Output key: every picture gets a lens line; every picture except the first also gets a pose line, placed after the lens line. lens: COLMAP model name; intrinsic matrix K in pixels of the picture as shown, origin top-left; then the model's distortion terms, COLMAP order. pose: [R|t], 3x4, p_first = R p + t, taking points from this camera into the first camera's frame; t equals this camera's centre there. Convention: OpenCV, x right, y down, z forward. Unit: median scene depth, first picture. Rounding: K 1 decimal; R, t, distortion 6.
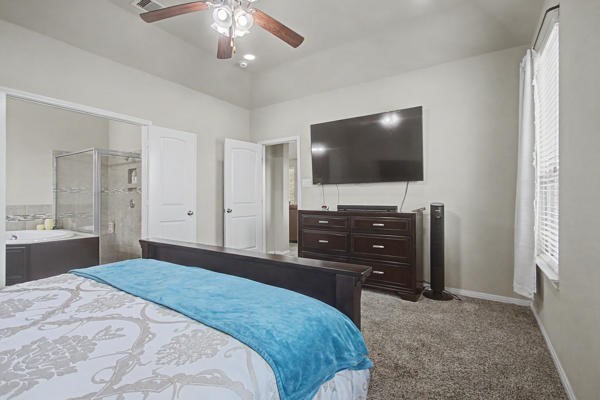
lens RADIAL K [[282.5, 0, 305.9], [0, 282.5, 198.7], [0, 0, 1]] dist [-0.001848, 0.000002]
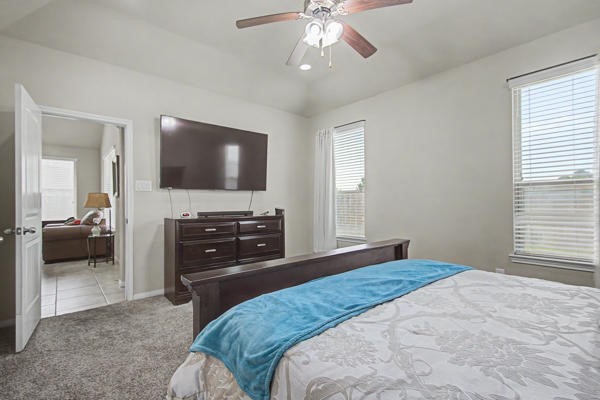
lens RADIAL K [[271.4, 0, 299.0], [0, 271.4, 203.6], [0, 0, 1]] dist [0.004888, 0.000823]
pose [[0.282935, -0.001463, 0.959138, -0.758059], [0.010837, 0.999940, -0.001672, -0.000439], [-0.959078, 0.010867, 0.282934, 0.486548]]
